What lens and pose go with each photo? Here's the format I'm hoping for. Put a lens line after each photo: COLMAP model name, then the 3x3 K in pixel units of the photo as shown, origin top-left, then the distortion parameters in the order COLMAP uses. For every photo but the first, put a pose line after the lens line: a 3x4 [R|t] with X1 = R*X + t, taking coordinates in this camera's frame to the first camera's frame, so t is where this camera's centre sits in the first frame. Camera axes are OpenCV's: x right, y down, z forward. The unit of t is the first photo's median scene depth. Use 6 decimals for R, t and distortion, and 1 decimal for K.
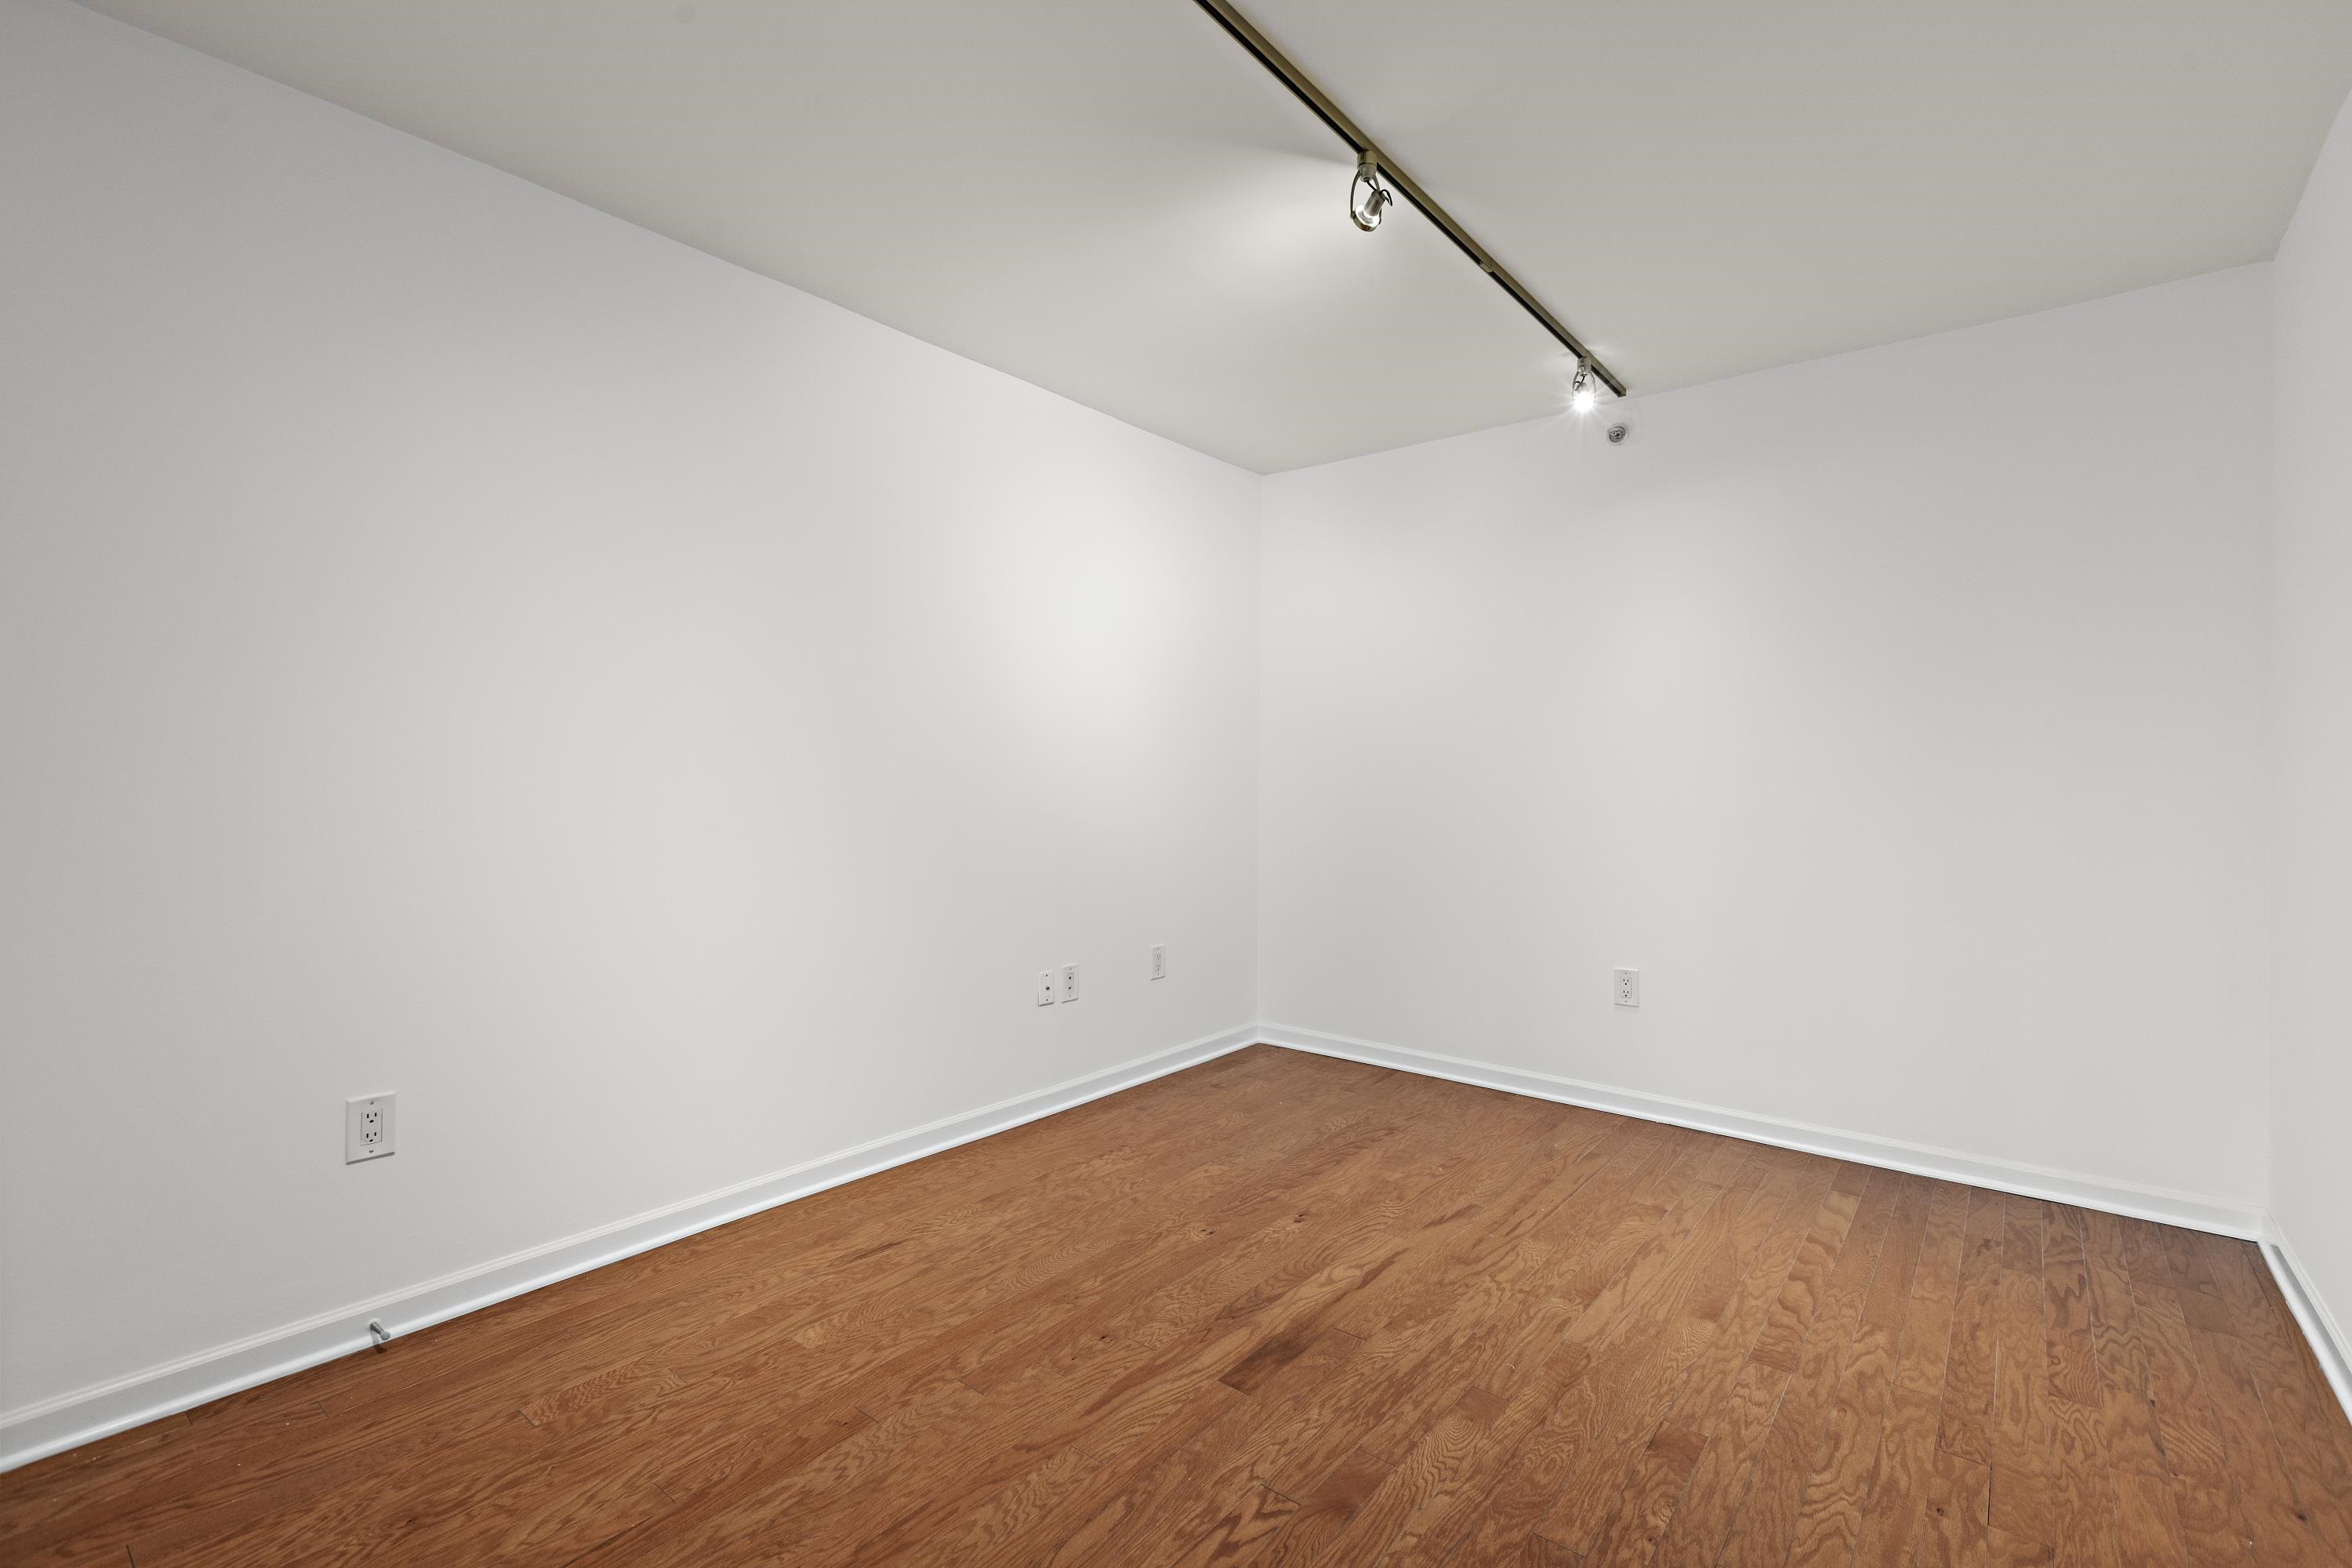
lens RADIAL K [[1064.5, 0, 1180.2], [0, 1064.5, 764.0], [0, 0, 1]] dist [-0.001172, -0.000556]
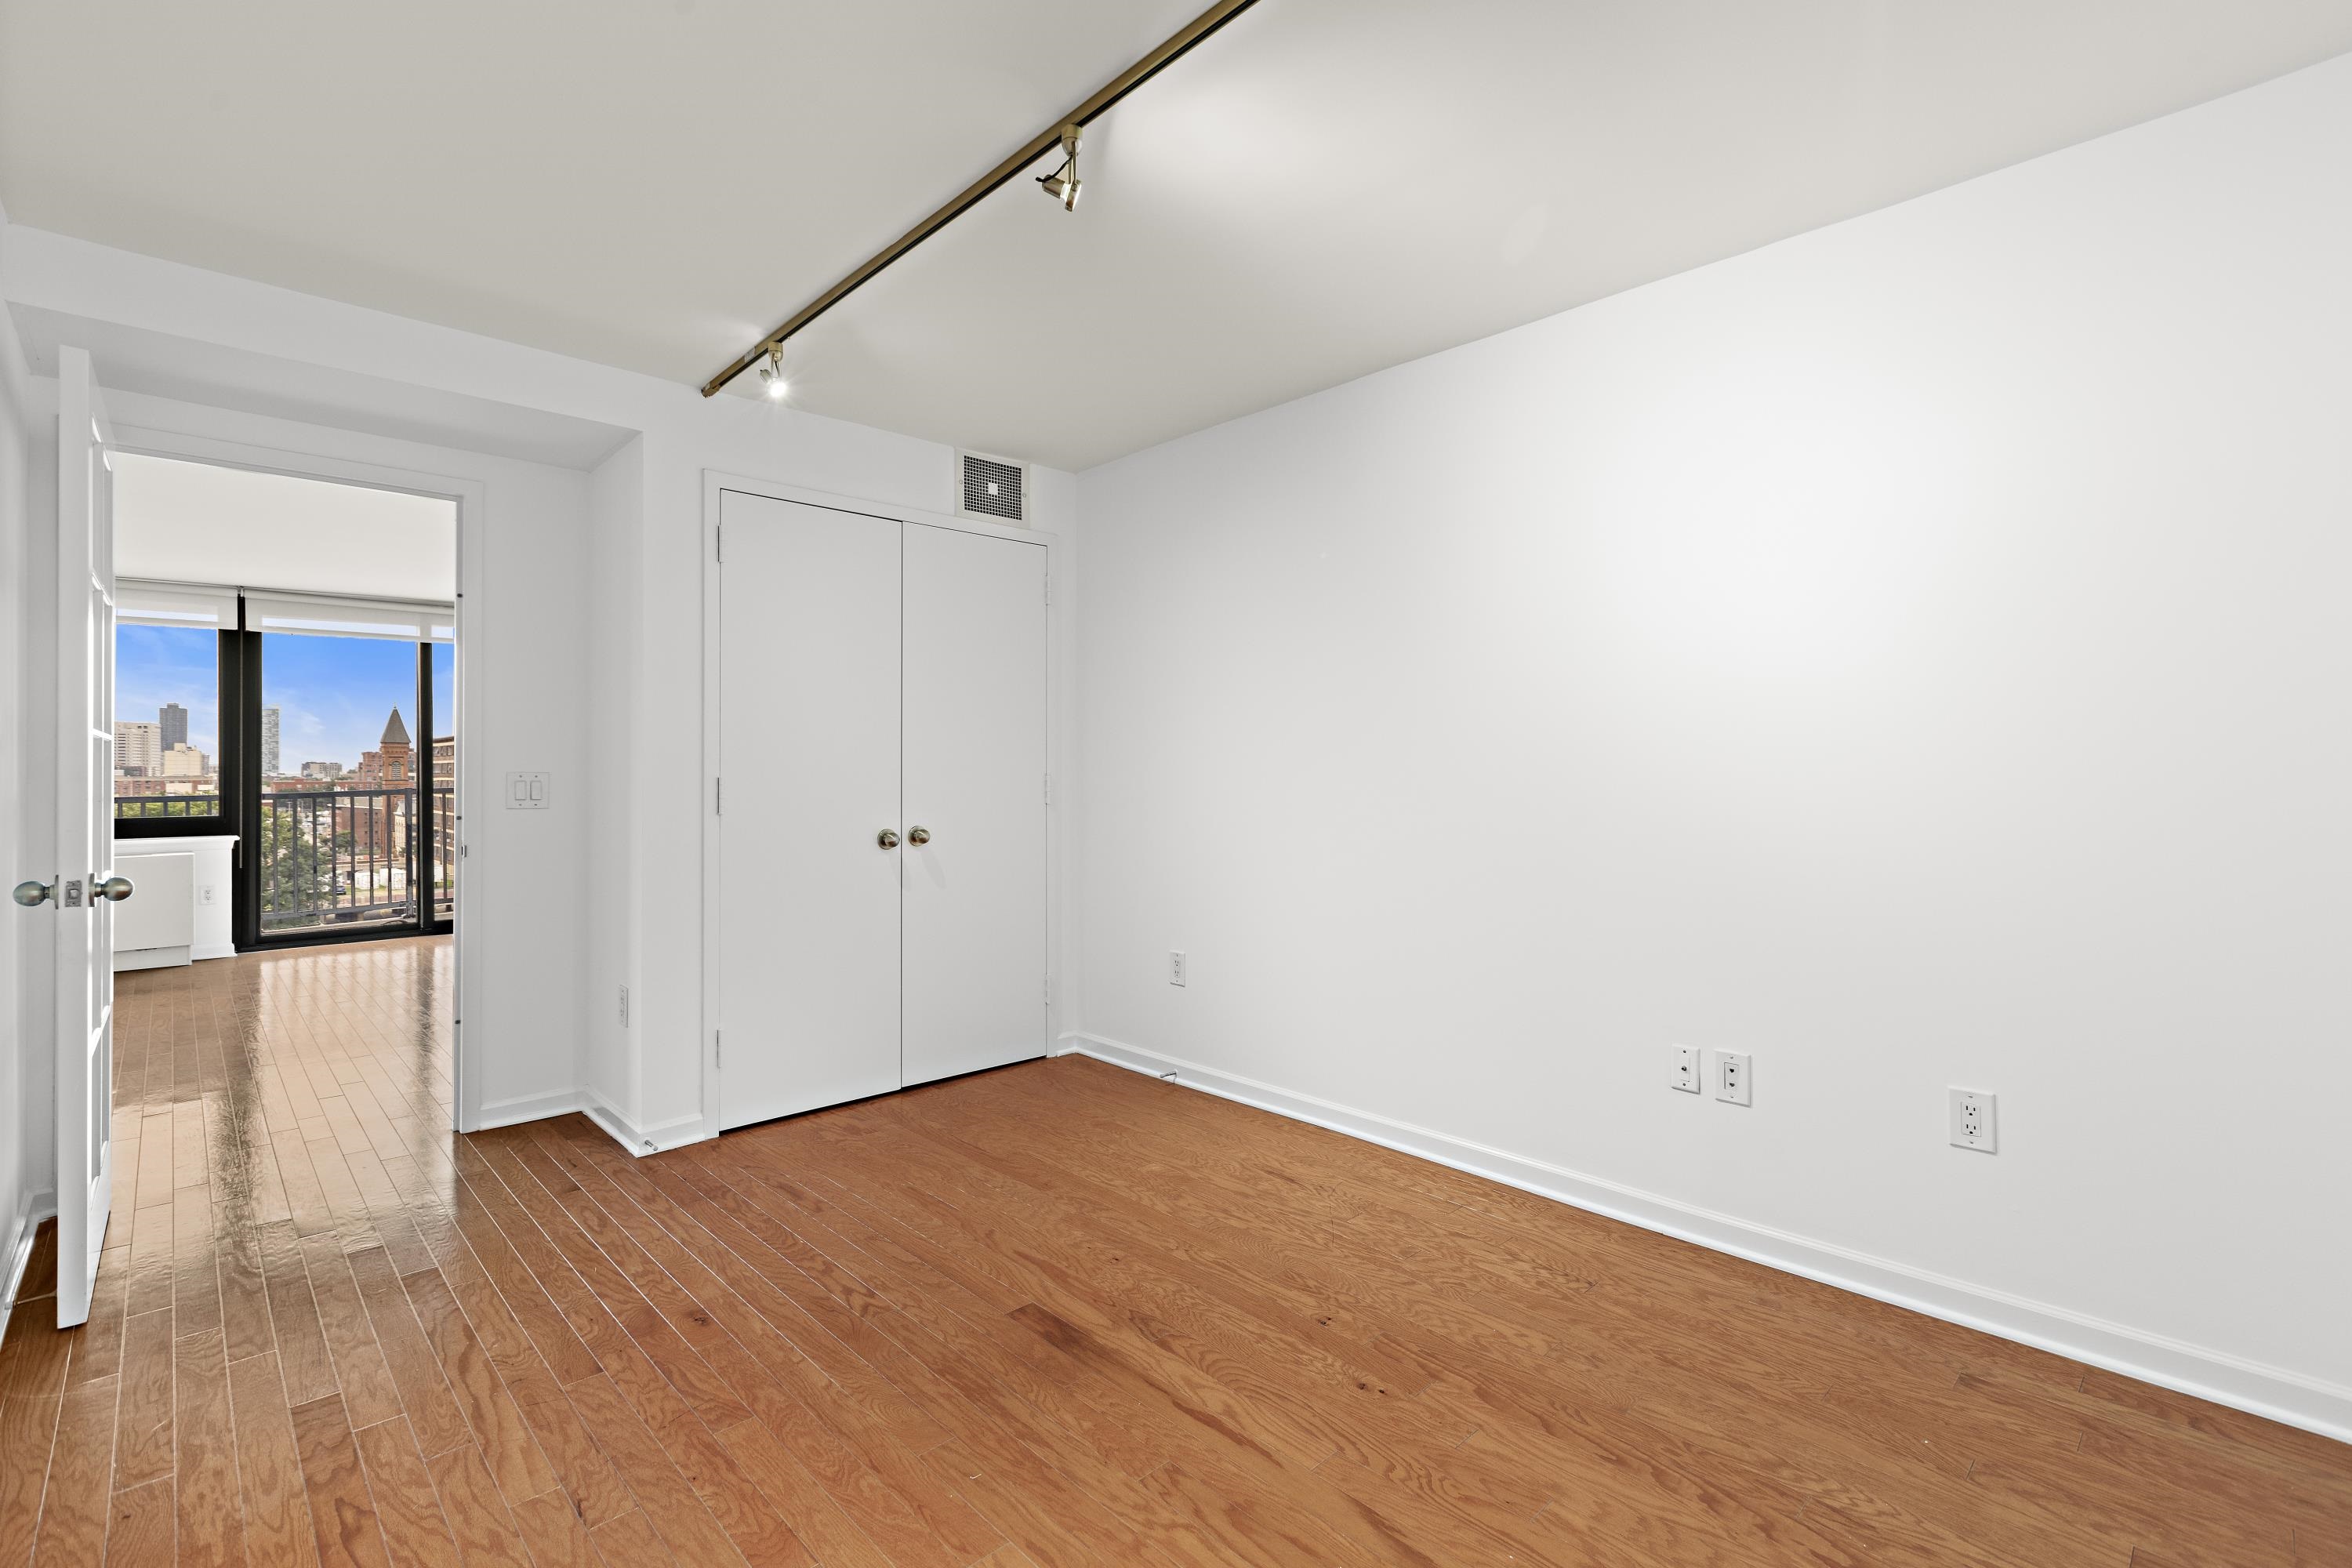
lens RADIAL K [[1055.0, 0, 1174.7], [0, 1055.0, 772.0], [0, 0, 1]] dist [0.002570, -0.000125]
pose [[-0.132820, 0.000456, -0.991140, 1.161317], [0.015897, 0.999872, -0.001671, -0.007237], [0.991013, -0.015978, -0.132811, 1.302934]]
